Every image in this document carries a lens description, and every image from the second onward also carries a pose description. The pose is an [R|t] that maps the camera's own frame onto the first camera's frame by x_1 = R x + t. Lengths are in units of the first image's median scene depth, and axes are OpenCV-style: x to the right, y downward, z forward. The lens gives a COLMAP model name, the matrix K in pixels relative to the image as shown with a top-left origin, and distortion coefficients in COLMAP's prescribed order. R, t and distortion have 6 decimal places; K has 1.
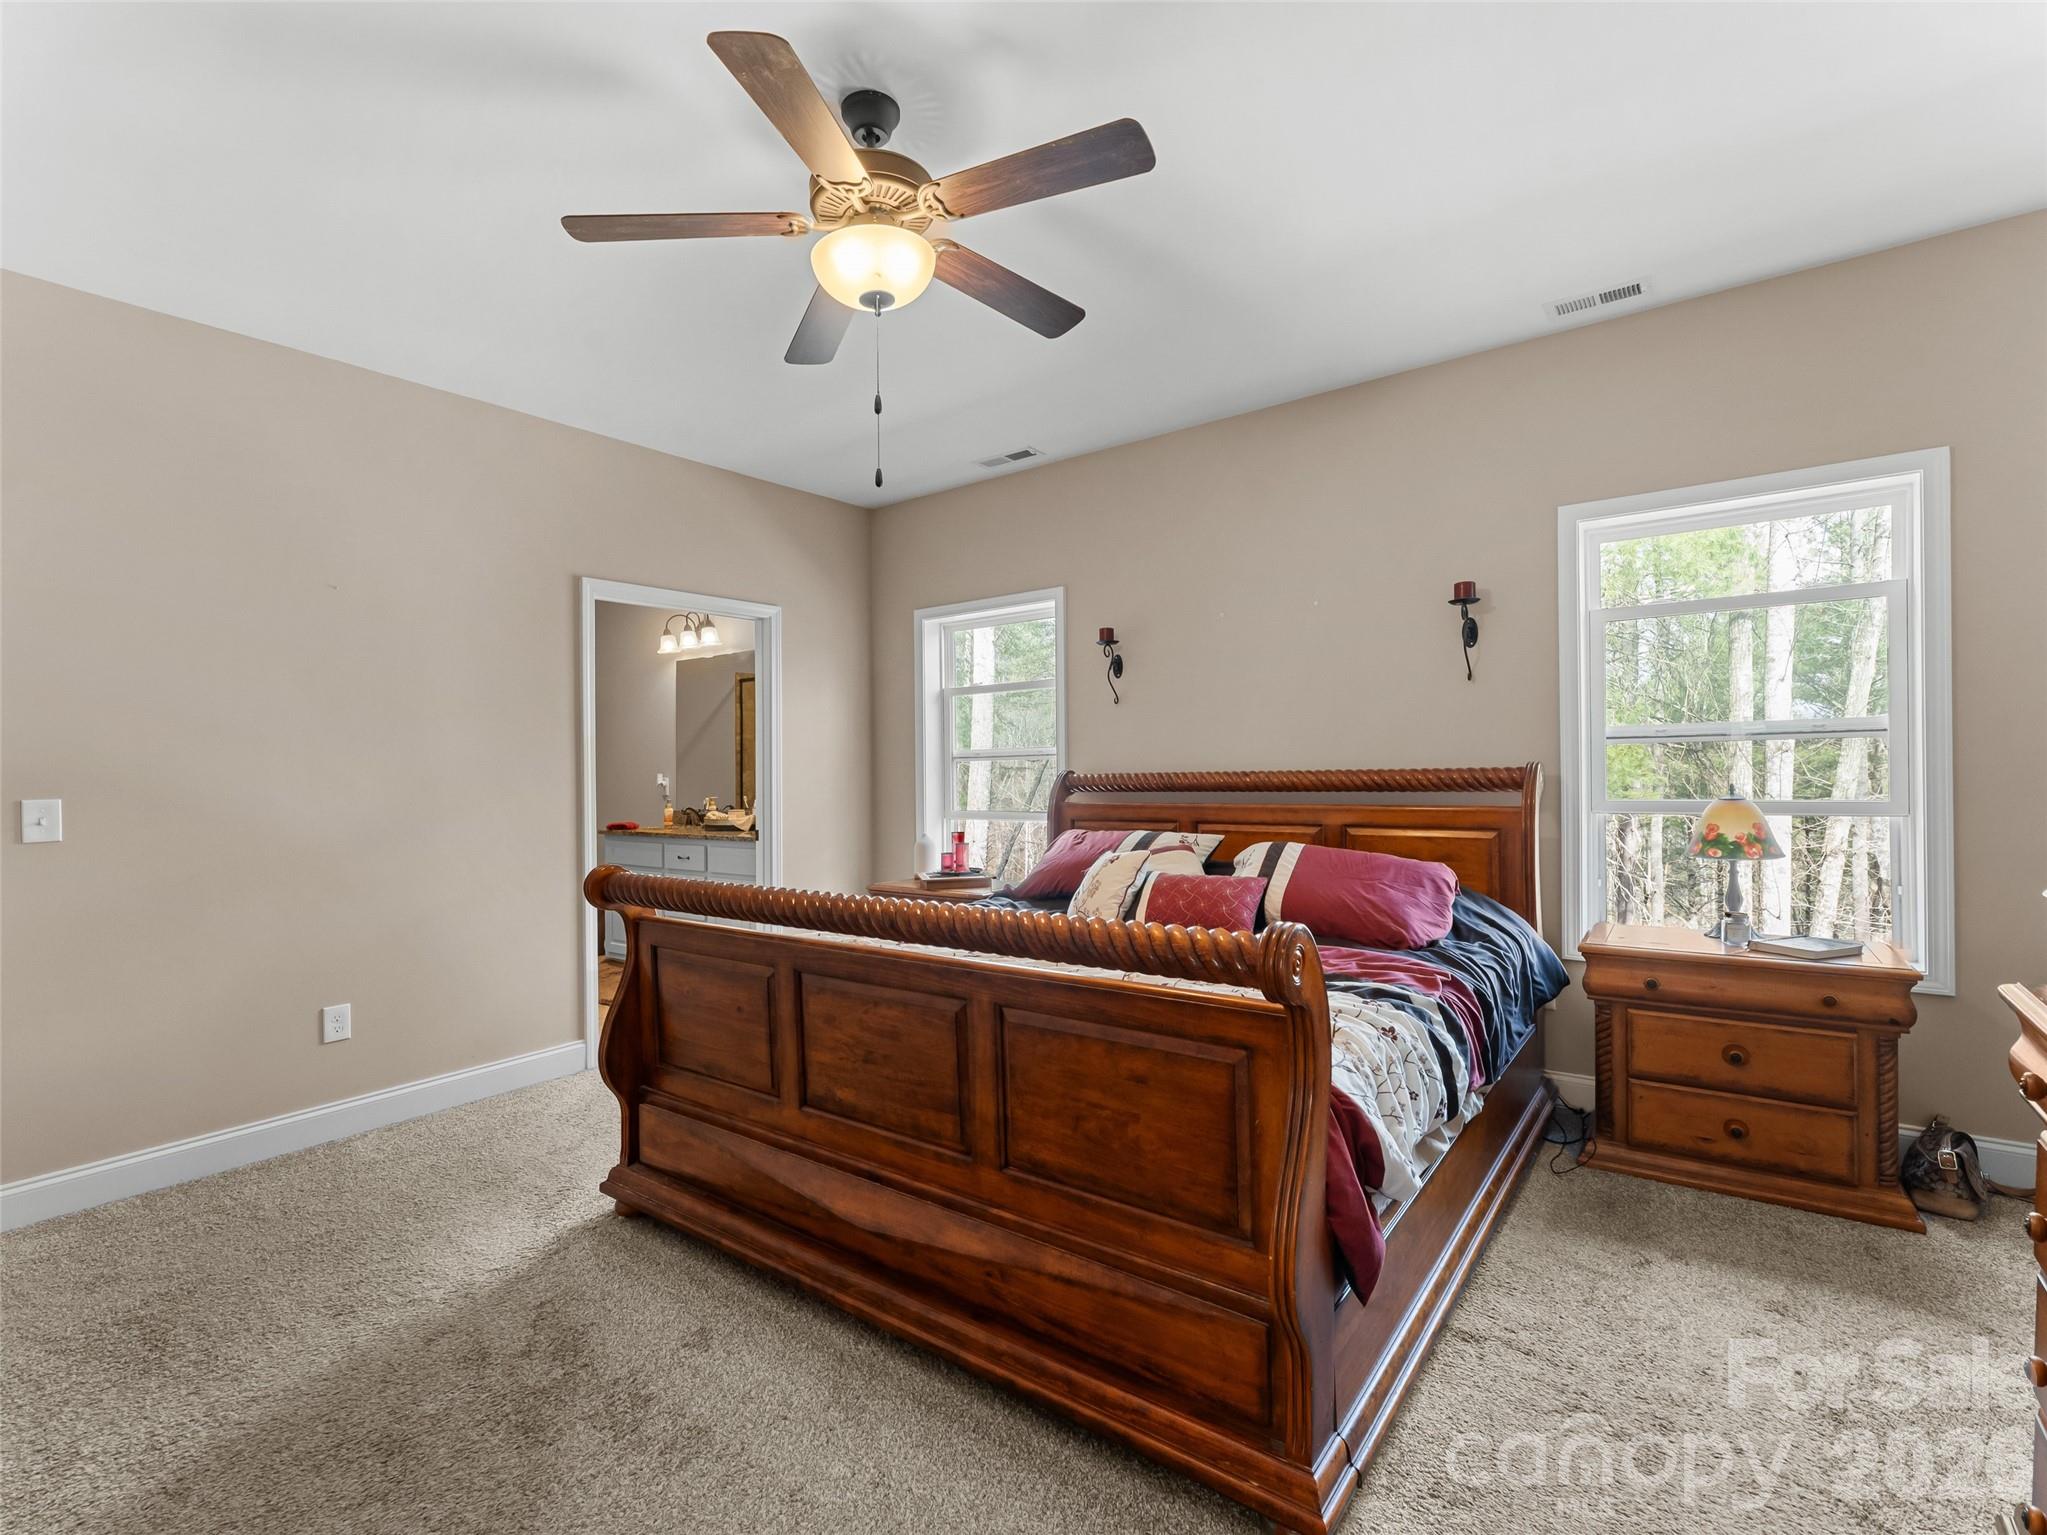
lens RADIAL K [[948.4, 0, 1030.4], [0, 948.4, 762.5], [0, 0, 1]] dist [0.007282, -0.002419]
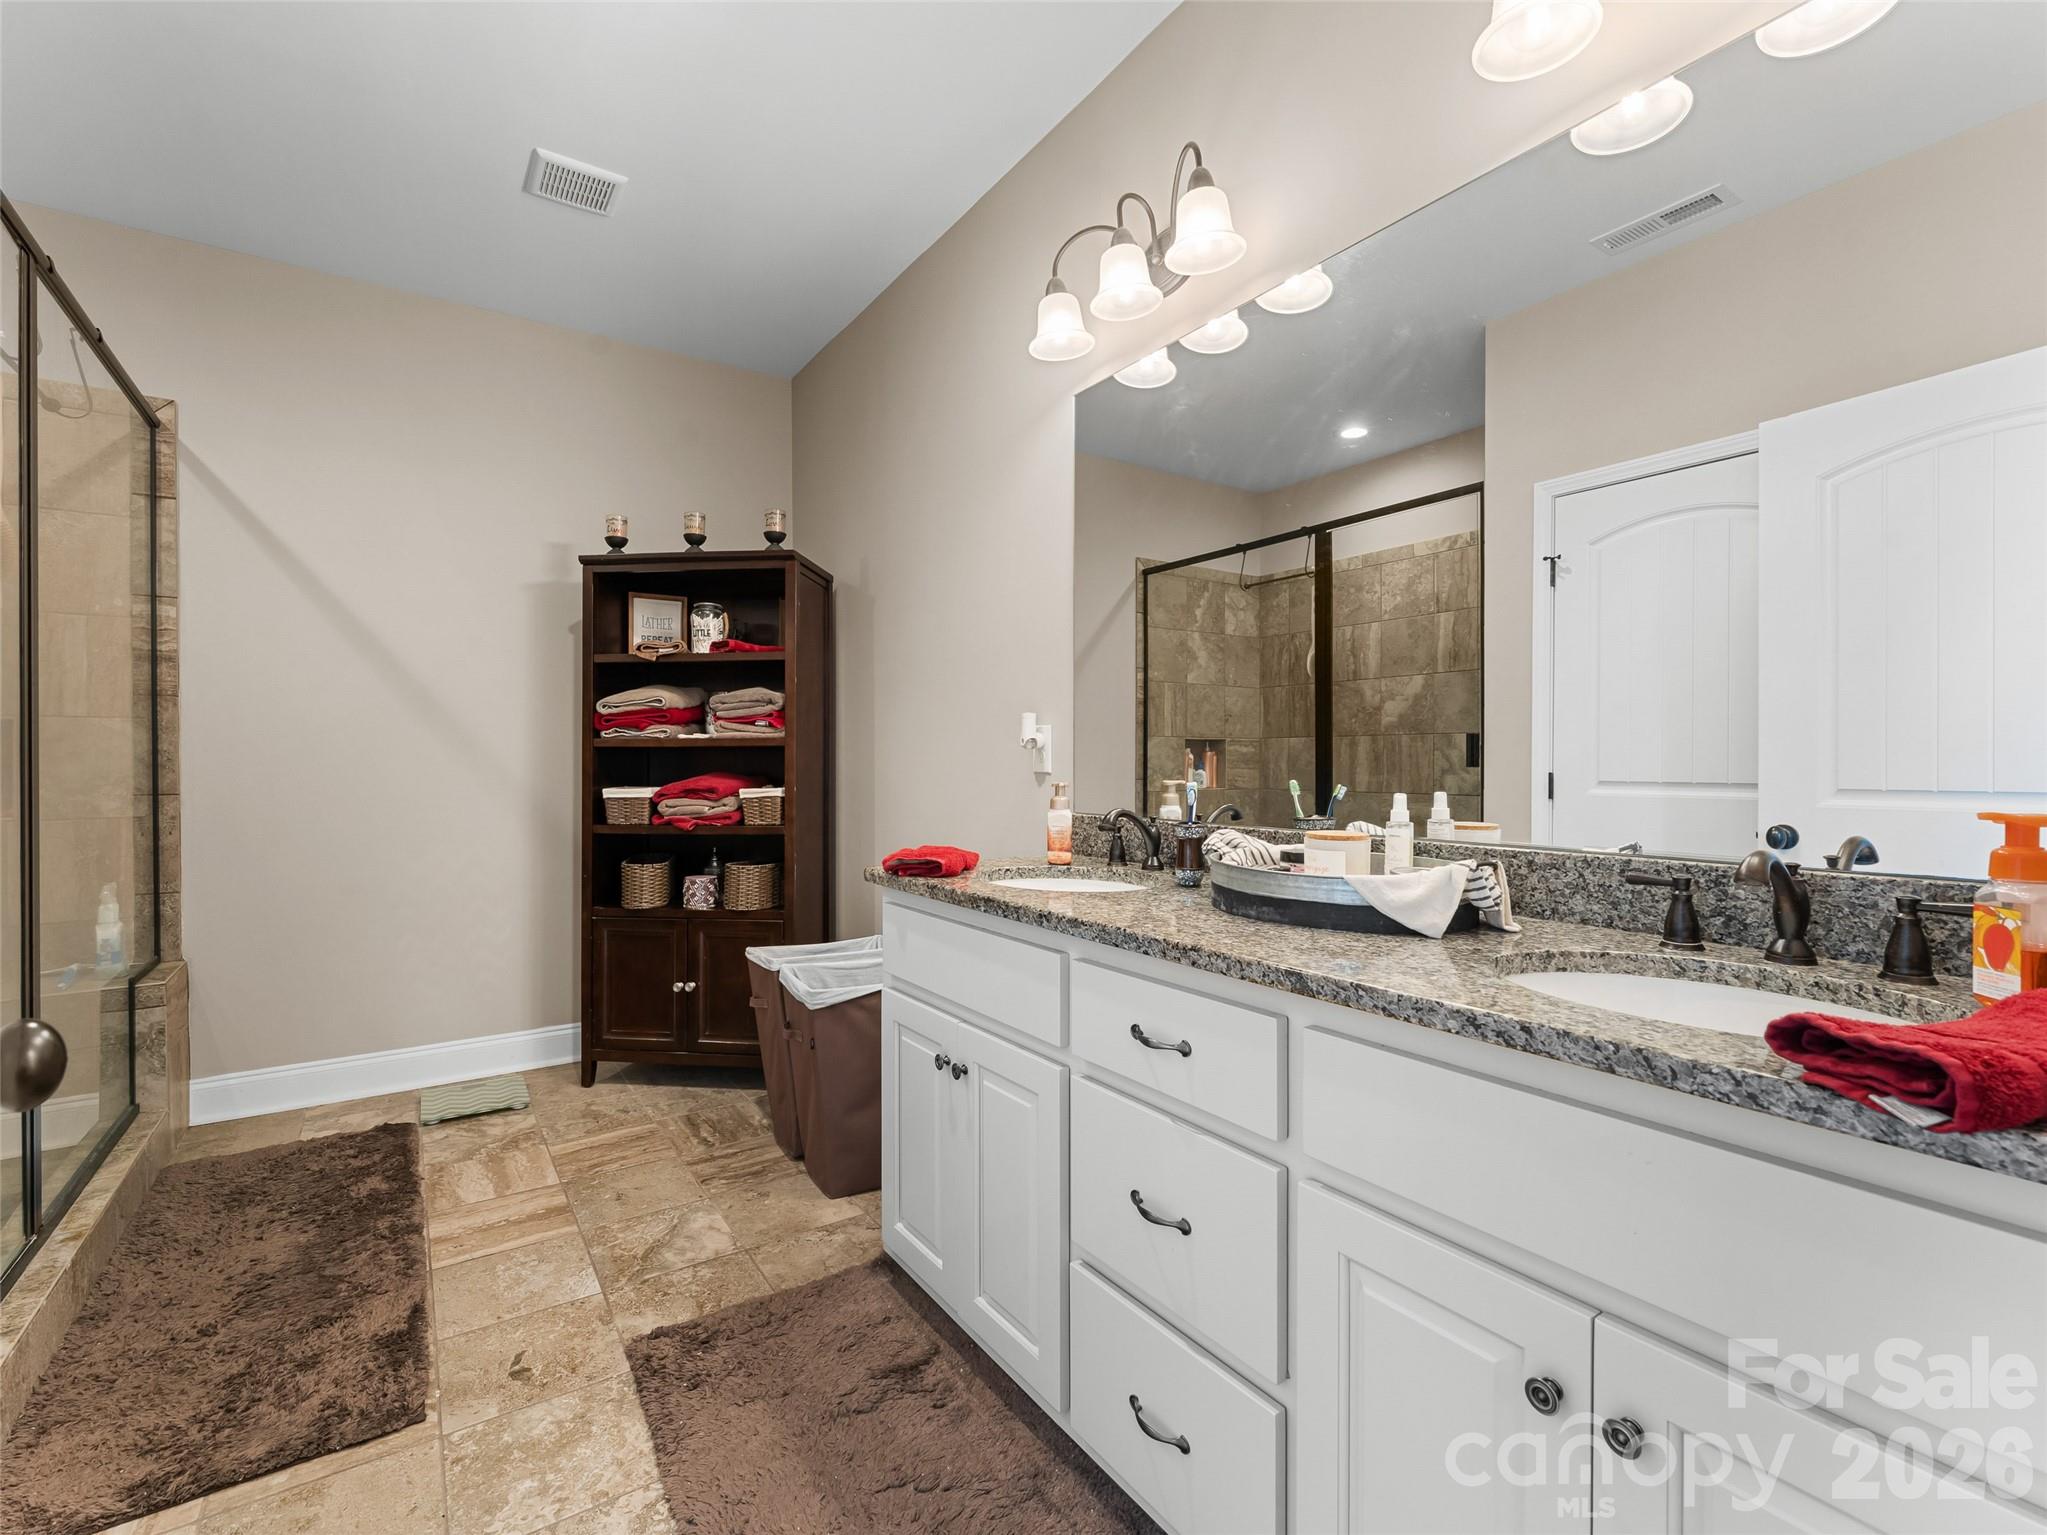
lens RADIAL K [[948.4, 0, 1022.6], [0, 948.4, 767.0], [0, 0, 1]] dist [0.007282, -0.002419]
pose [[0.944325, 0.013247, -0.328748, -0.284255], [-0.008987, 0.999855, 0.014475, 0.028515], [0.328892, -0.010714, 0.944307, 0.683878]]
